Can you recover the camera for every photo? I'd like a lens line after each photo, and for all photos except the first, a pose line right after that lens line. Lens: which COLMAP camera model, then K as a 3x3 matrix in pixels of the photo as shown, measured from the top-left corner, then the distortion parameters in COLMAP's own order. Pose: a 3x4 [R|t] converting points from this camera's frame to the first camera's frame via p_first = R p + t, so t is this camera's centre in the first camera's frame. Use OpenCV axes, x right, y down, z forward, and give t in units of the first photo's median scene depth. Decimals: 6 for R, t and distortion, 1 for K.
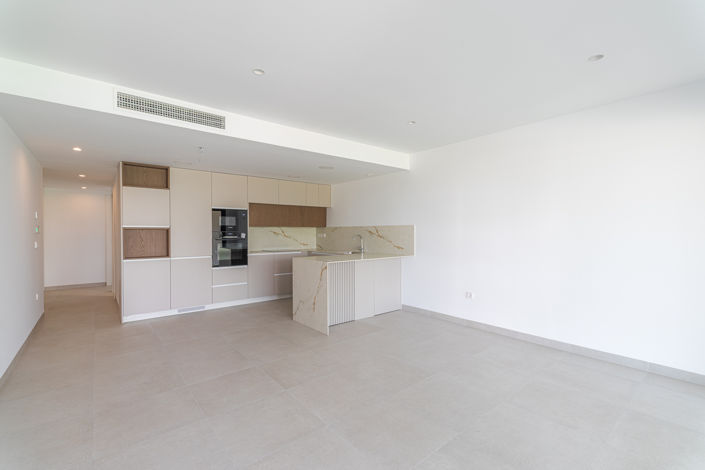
lens RADIAL K [[310.5, 0, 350.1], [0, 310.5, 235.7], [0, 0, 1]] dist [0.008259, -0.000266]
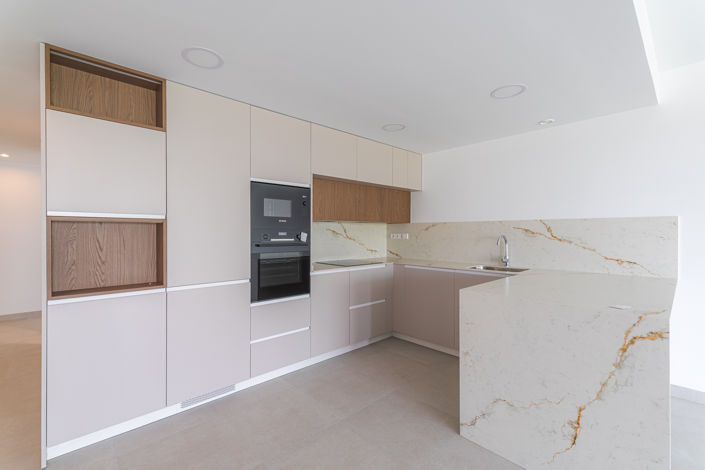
lens RADIAL K [[310.5, 0, 337.3], [0, 310.5, 234.0], [0, 0, 1]] dist [0.008259, -0.000266]
pose [[0.999051, 0.001756, 0.043519, -0.328680], [-0.001532, 0.999985, -0.005172, -0.003203], [-0.043528, 0.005100, 0.999039, 0.508840]]
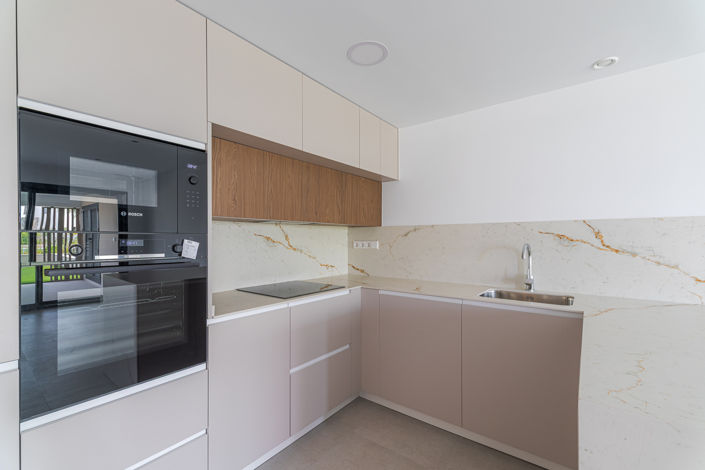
lens RADIAL K [[310.5, 0, 344.4], [0, 310.5, 244.3], [0, 0, 1]] dist [0.008259, -0.000266]
pose [[0.976619, -0.002650, 0.214962, -0.292361], [0.001809, 0.999990, 0.004111, -0.005642], [-0.214970, -0.003626, 0.976614, 0.769214]]
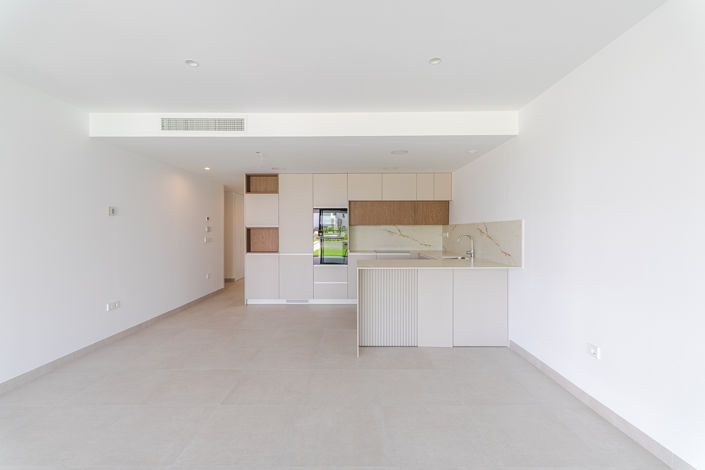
lens RADIAL K [[310.5, 0, 351.8], [0, 310.5, 235.6], [0, 0, 1]] dist [0.008259, -0.000266]
pose [[0.772382, 0.008877, -0.635096, 0.325092], [-0.006435, 0.999960, 0.006150, -0.003001], [0.635126, -0.000663, 0.772409, 0.269231]]
